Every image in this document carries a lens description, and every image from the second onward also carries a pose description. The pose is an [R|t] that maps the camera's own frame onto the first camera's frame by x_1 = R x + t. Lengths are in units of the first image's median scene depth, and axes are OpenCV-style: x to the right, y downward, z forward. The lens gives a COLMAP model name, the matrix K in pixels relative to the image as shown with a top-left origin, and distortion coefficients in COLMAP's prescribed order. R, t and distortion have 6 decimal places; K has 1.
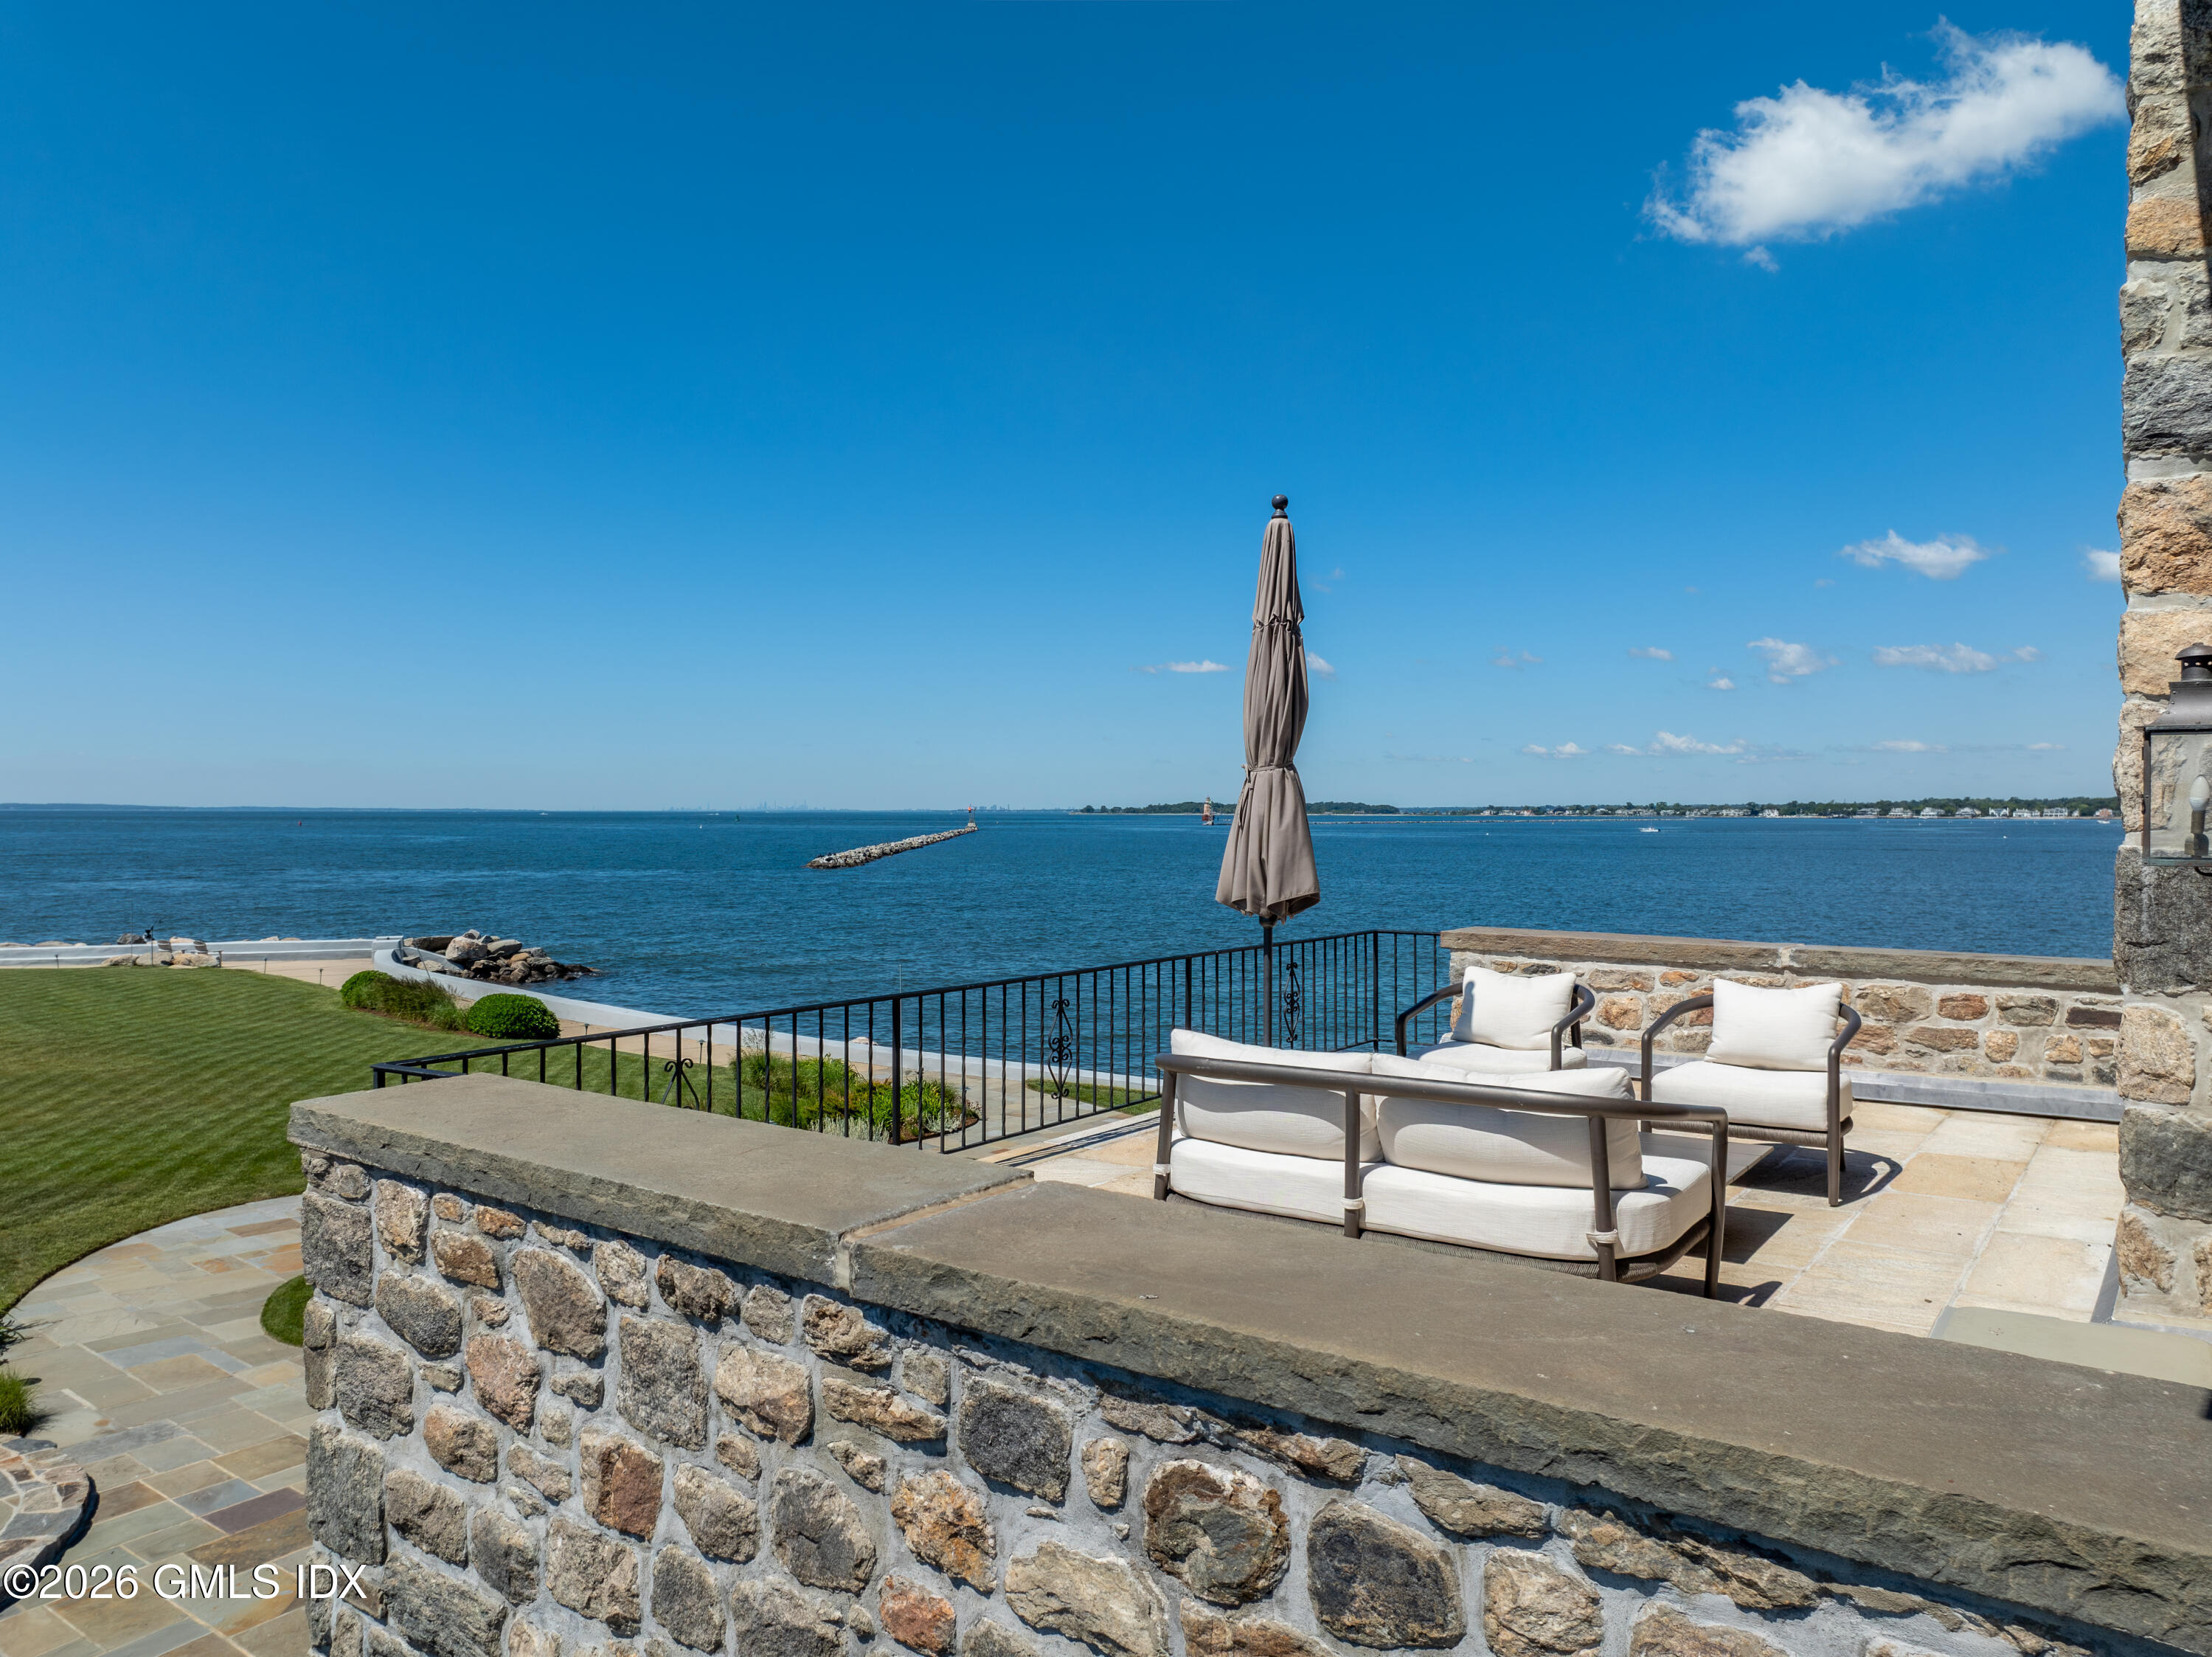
lens RADIAL K [[1535.8, 0, 1116.8], [0, 1535.8, 823.6], [0, 0, 1]] dist [-0.025550, 0.010556]
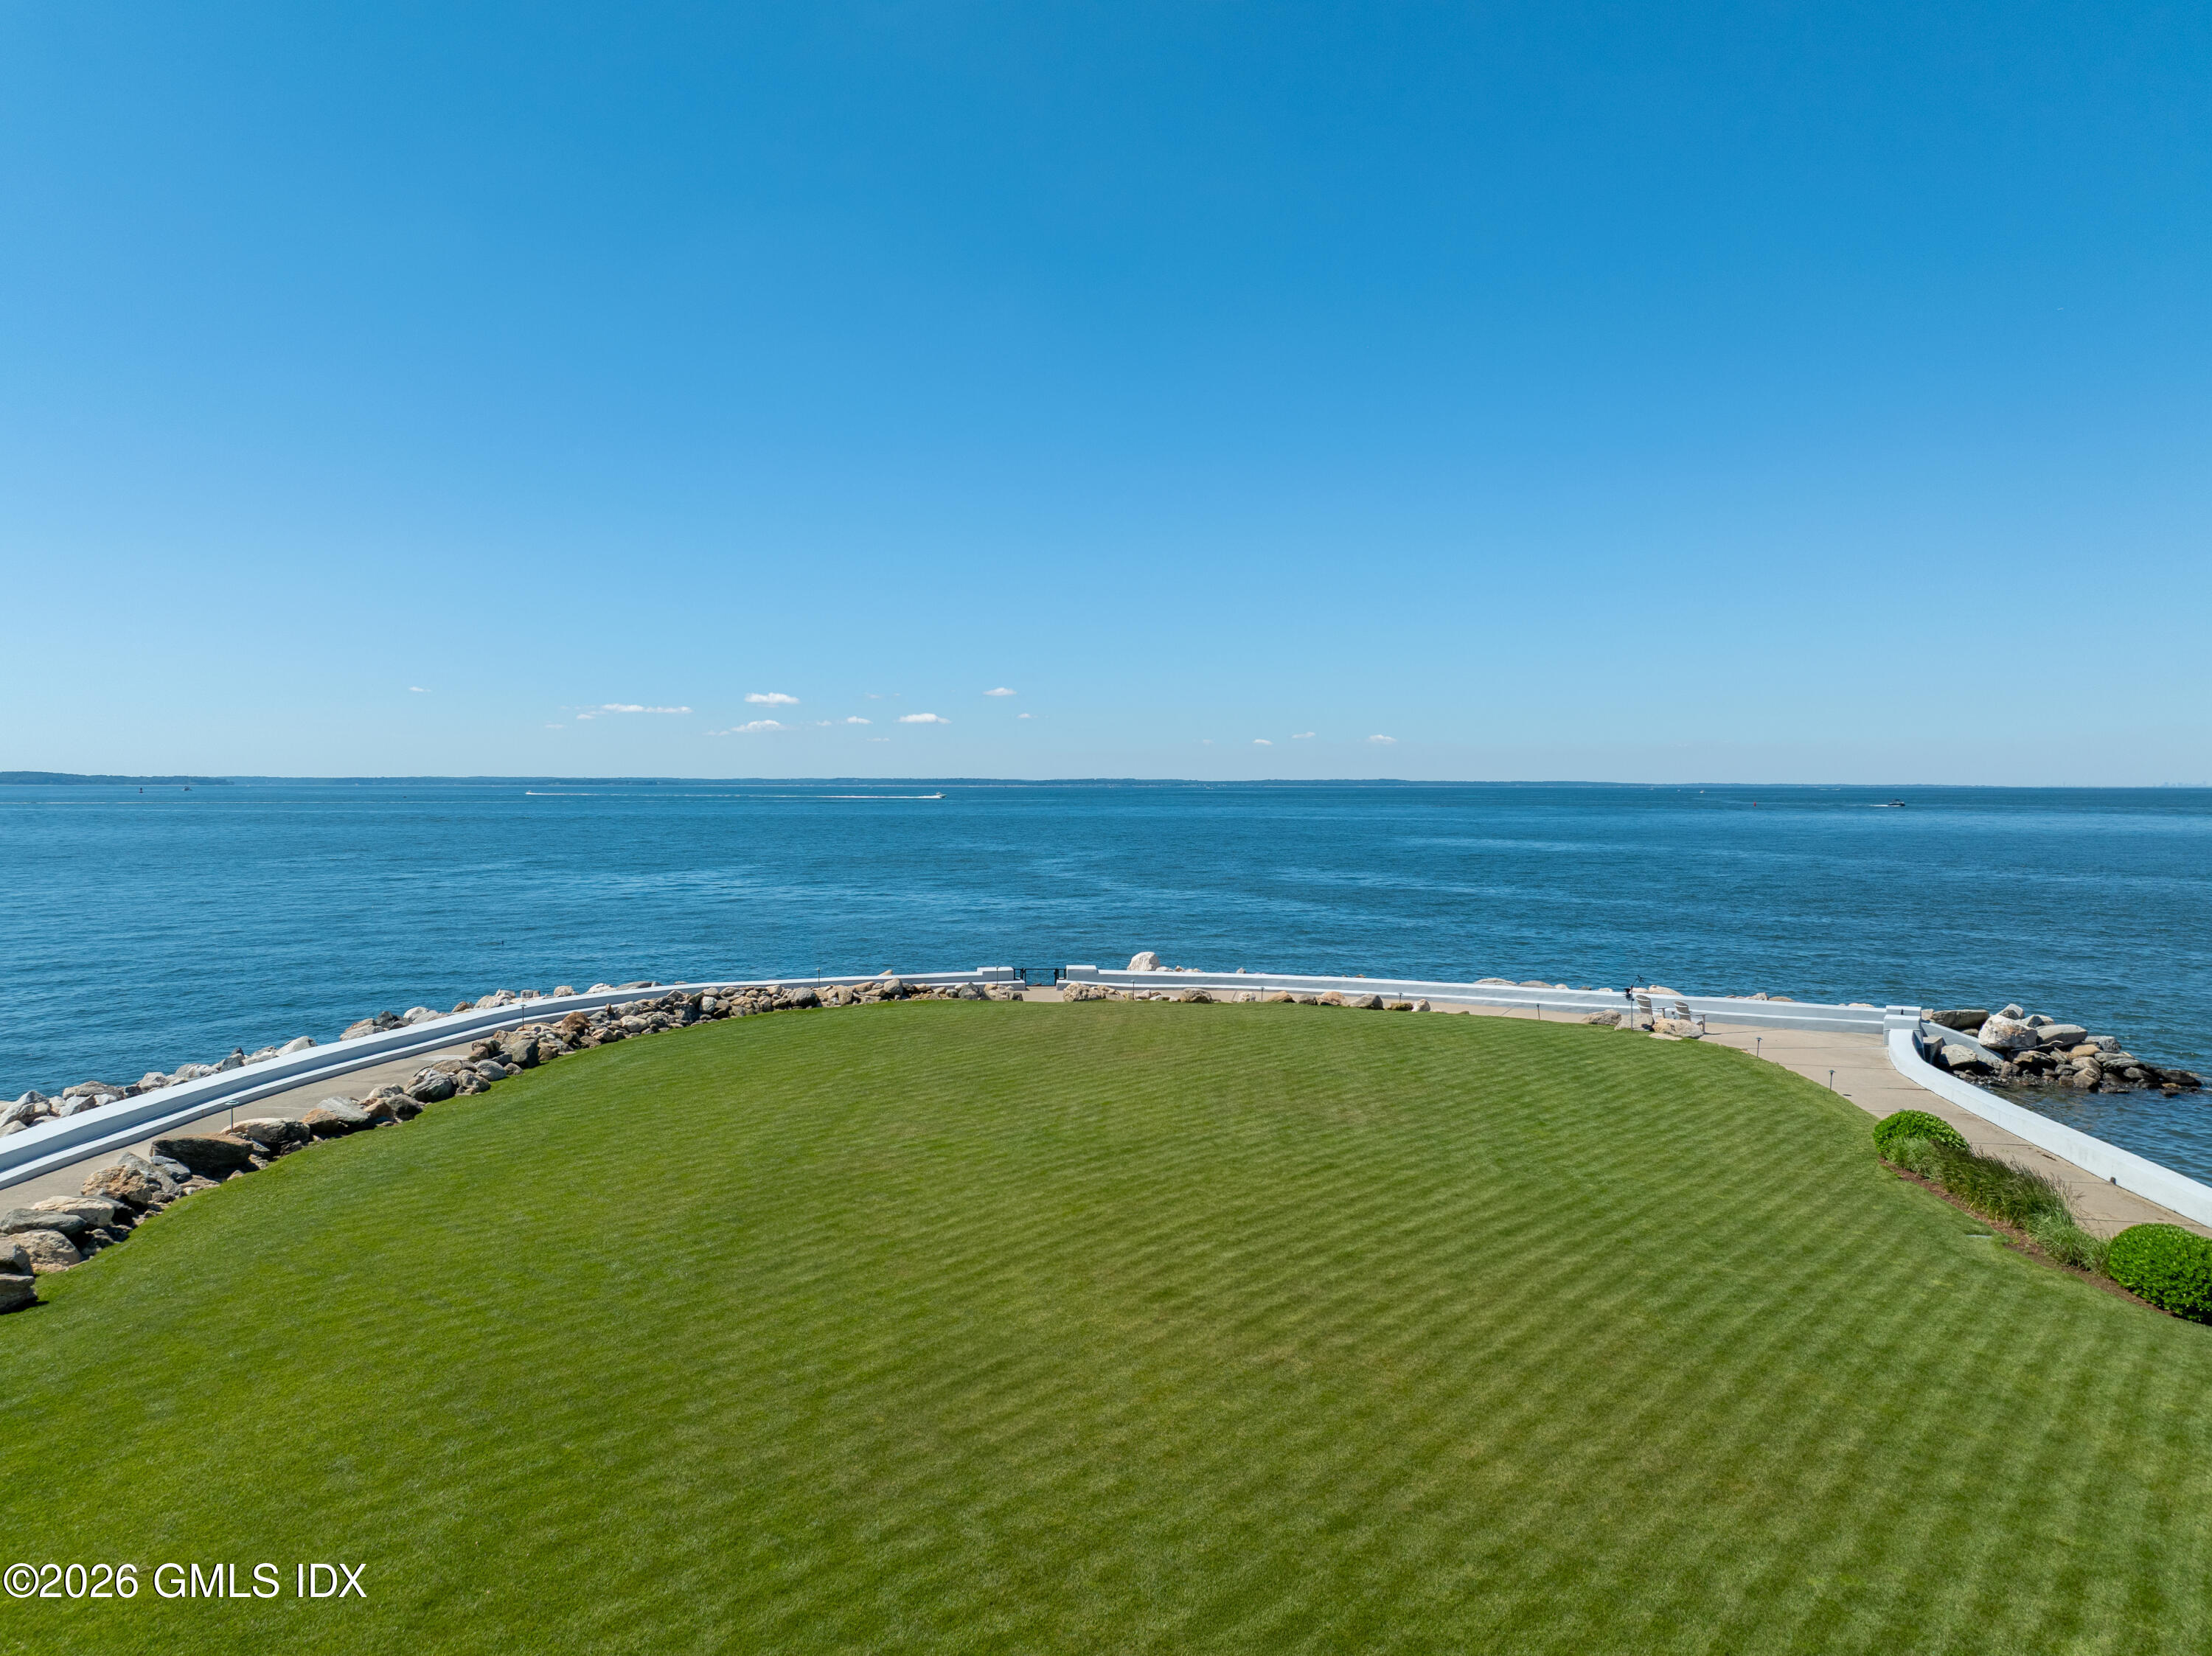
lens RADIAL K [[1535.5, 0, 1102.6], [0, 1535.5, 828.9], [0, 0, 1]] dist [-0.025550, 0.010556]
pose [[0.628290, 0.018231, -0.777766, -0.039999], [-0.003162, 0.999777, 0.020880, -0.010289], [0.777973, -0.010659, 0.628207, 0.059753]]
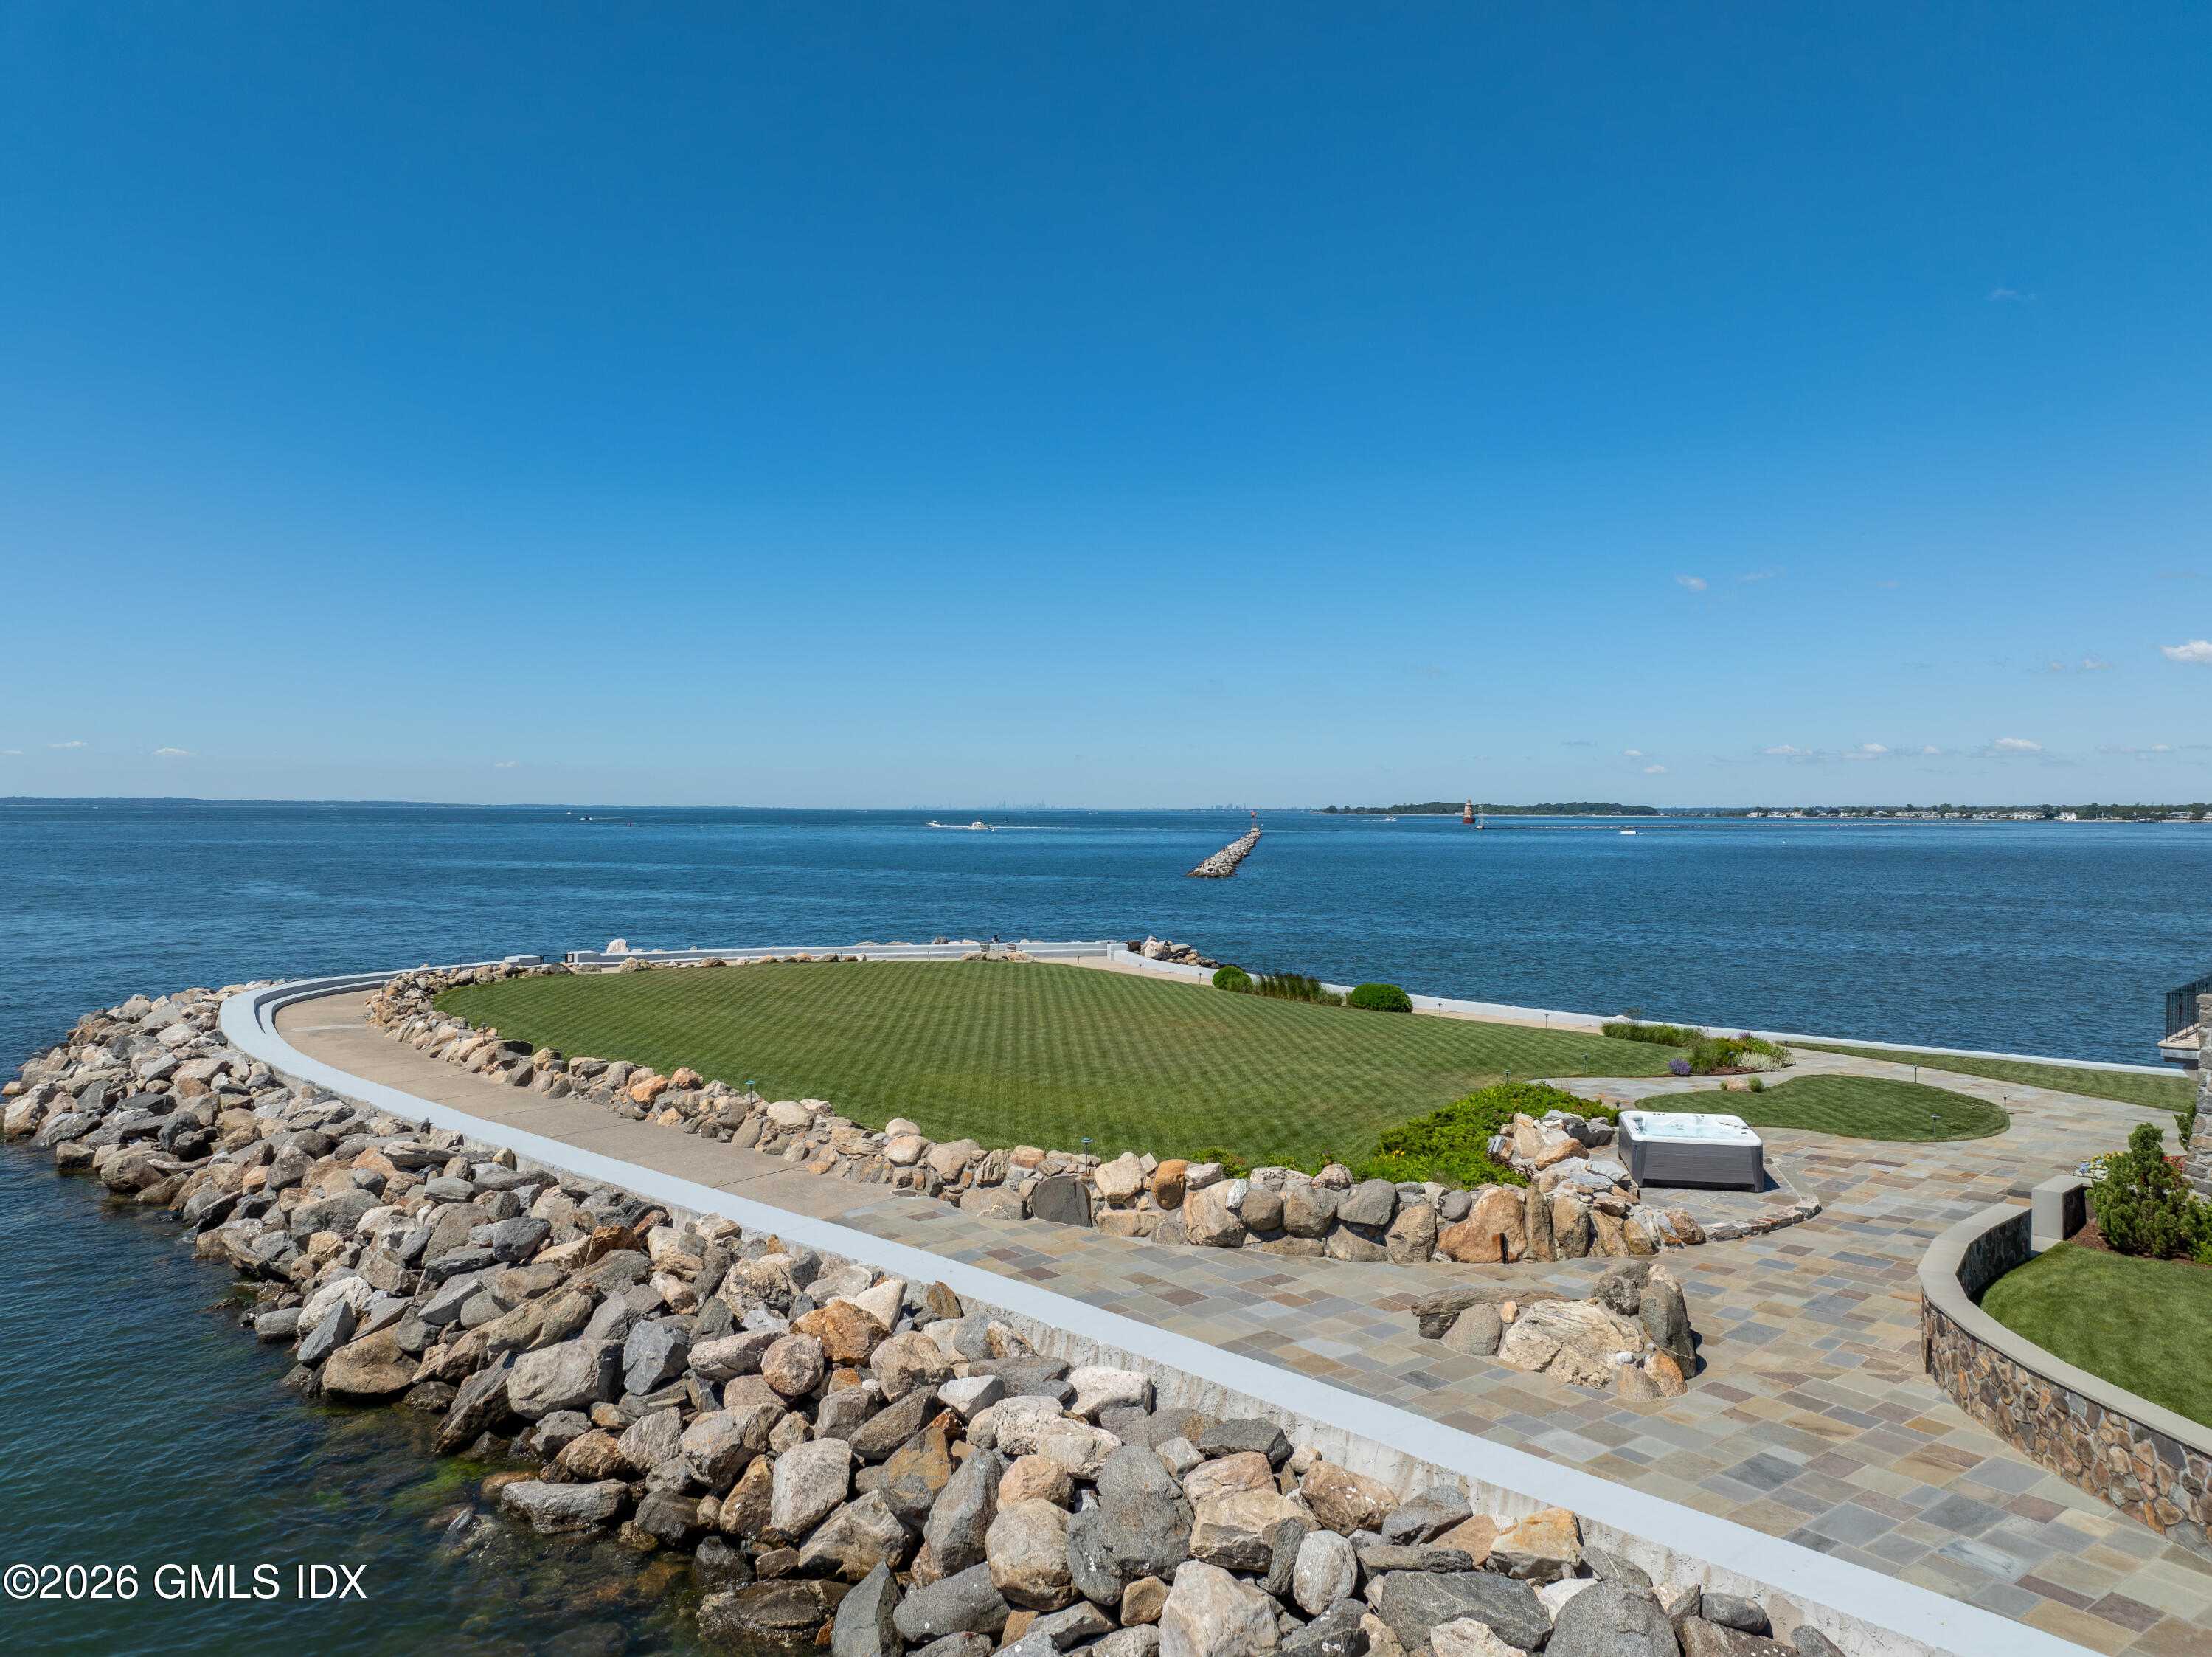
lens RADIAL K [[1535.8, 0, 1125.2], [0, 1535.8, 821.2], [0, 0, 1]] dist [-0.025550, 0.010556]
pose [[0.989024, 0.004437, -0.147689, -0.081098], [-0.004524, 0.999990, -0.000250, -0.010841], [0.147687, 0.000915, 0.989034, -0.118810]]
